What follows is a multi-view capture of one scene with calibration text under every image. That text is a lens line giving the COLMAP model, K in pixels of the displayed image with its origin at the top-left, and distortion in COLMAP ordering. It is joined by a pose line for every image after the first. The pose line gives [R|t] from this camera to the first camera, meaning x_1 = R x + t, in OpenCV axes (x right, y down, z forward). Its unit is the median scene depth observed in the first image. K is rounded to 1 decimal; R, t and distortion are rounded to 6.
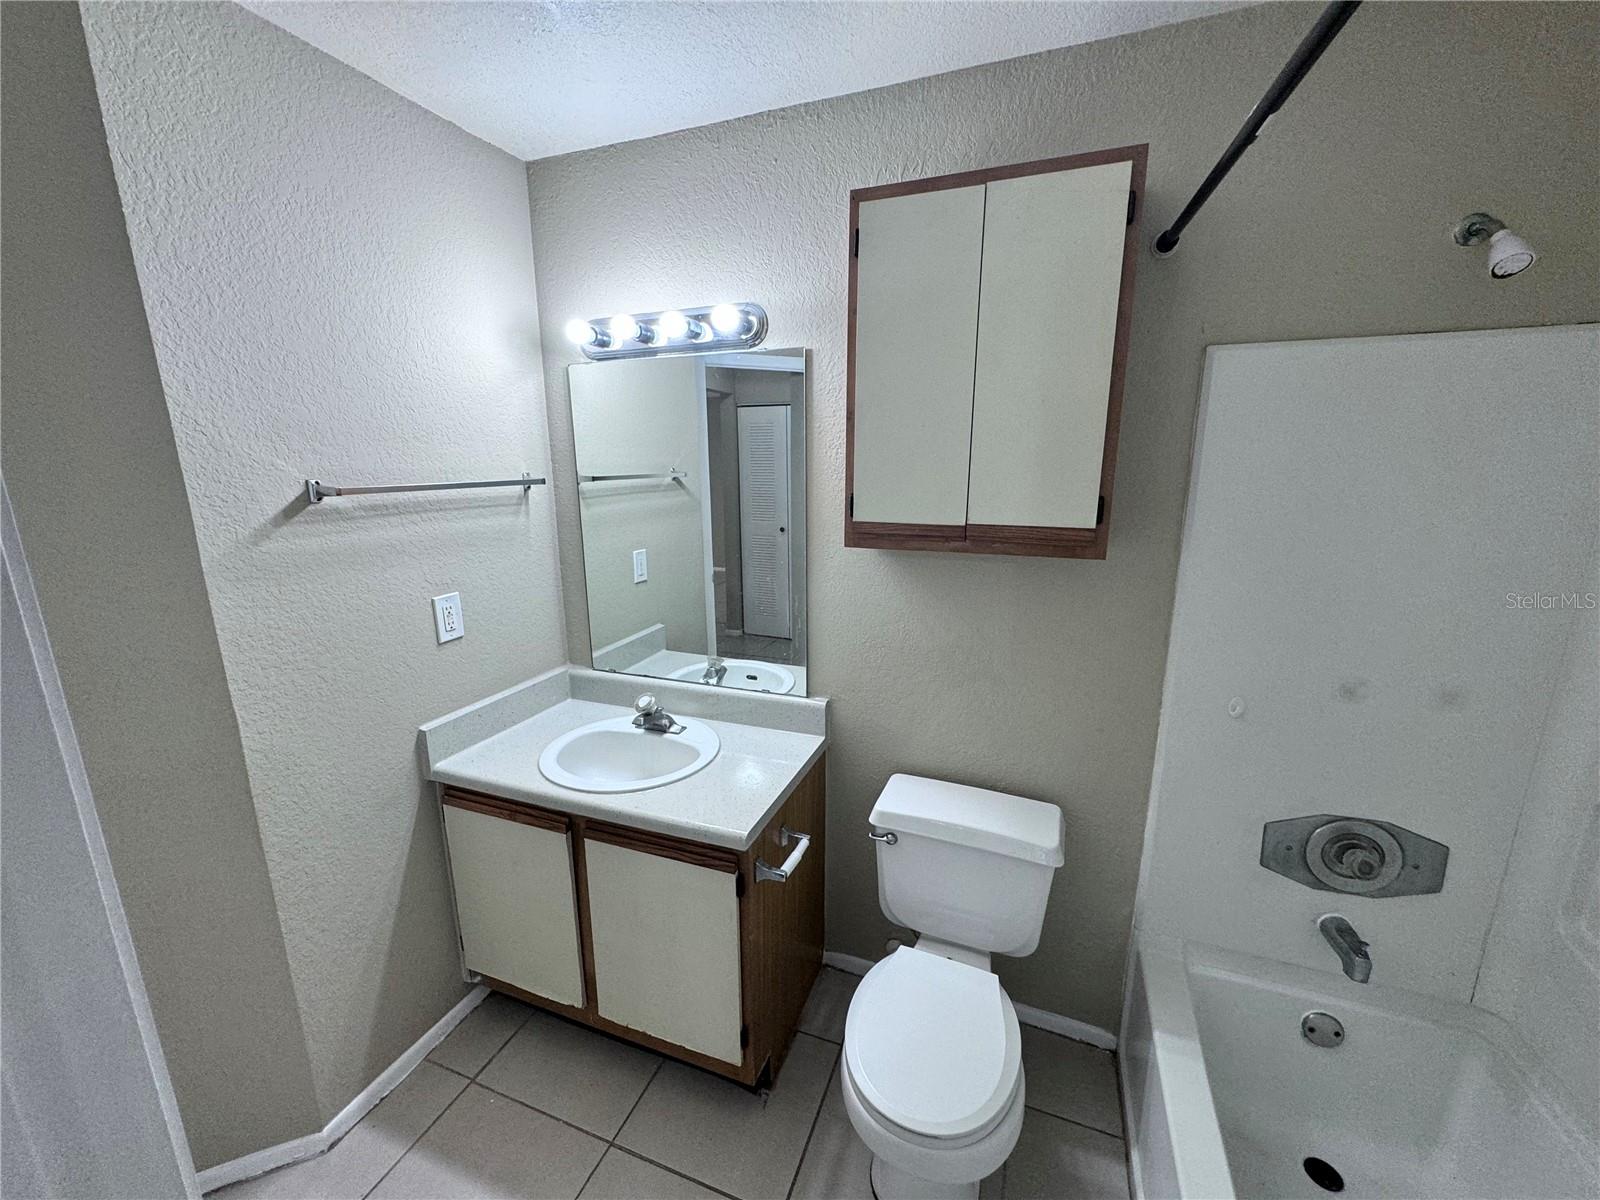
lens RADIAL K [[638.8, 0, 798.1], [0, 638.8, 599.5], [0, 0, 1]] dist [-0.004412, 0.000704]
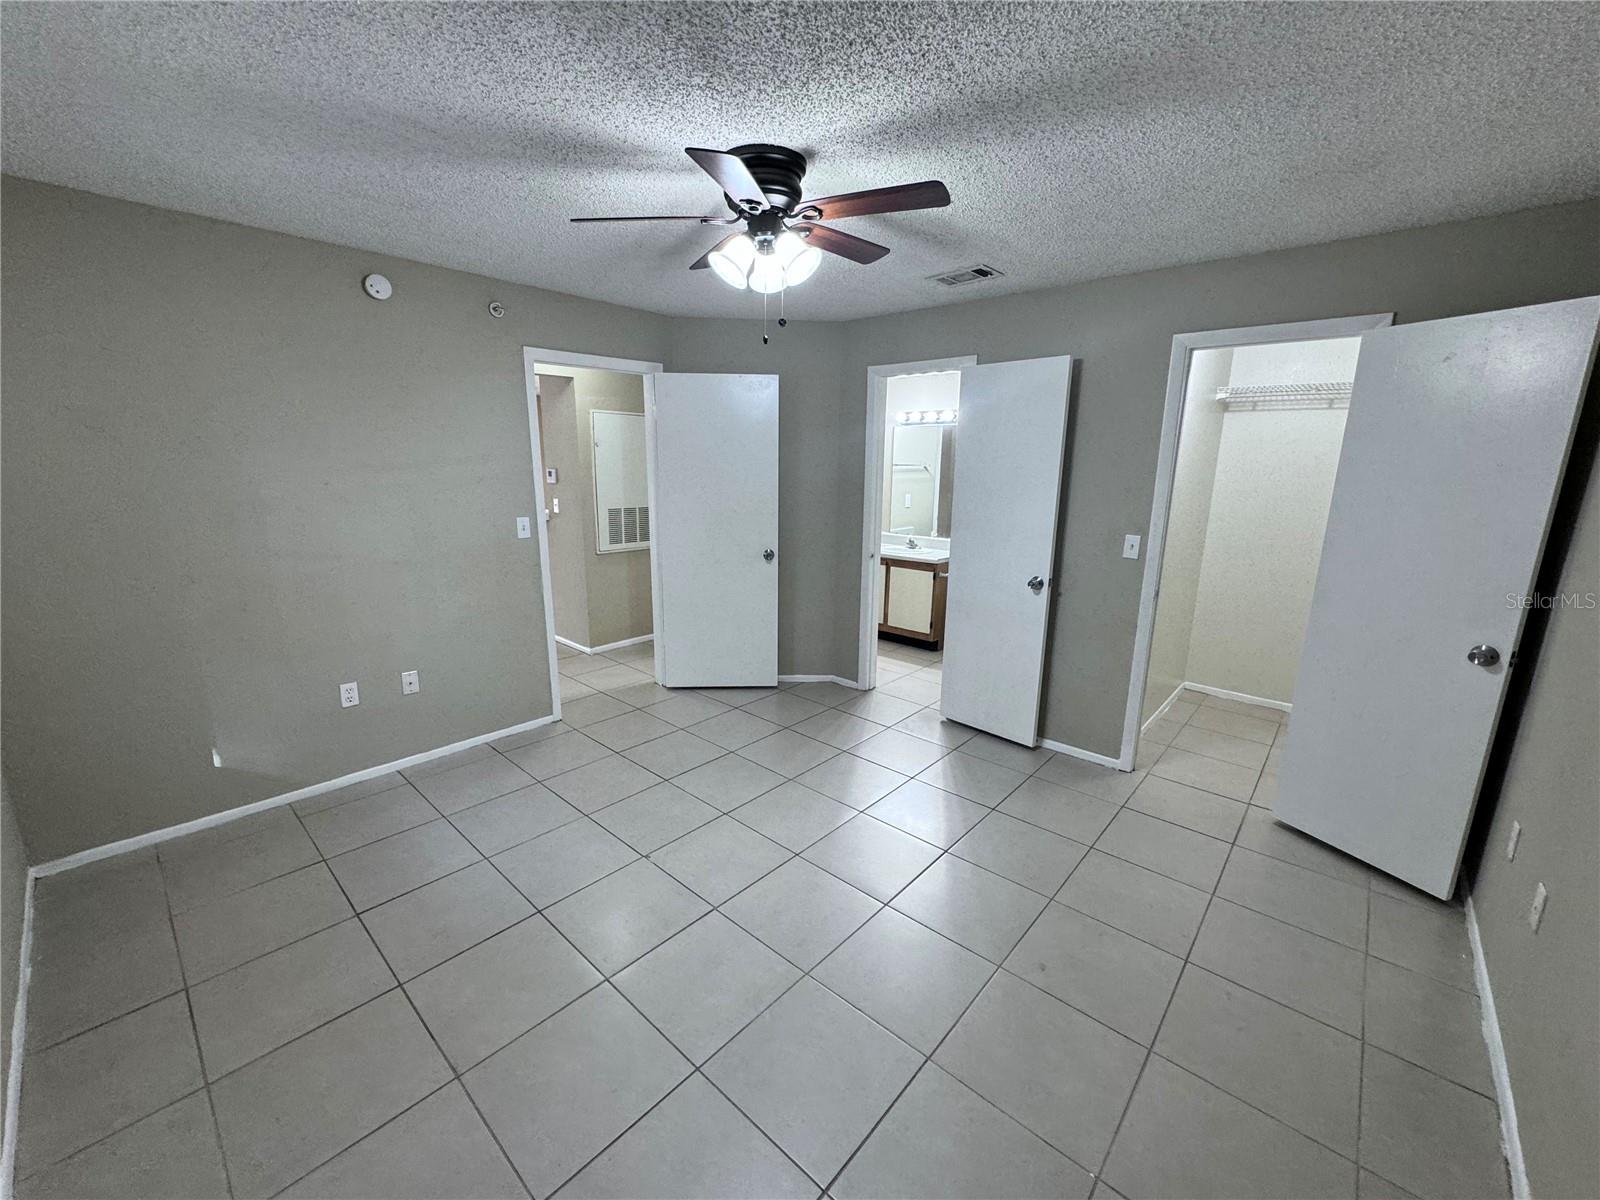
lens RADIAL K [[638.8, 0, 798.1], [0, 638.8, 599.5], [0, 0, 1]] dist [-0.004412, 0.000704]
pose [[0.933713, 0.097663, -0.344443, 0.353193], [-0.100420, 0.994896, 0.009876, 0.493162], [0.343650, 0.025367, 0.938755, -2.097644]]
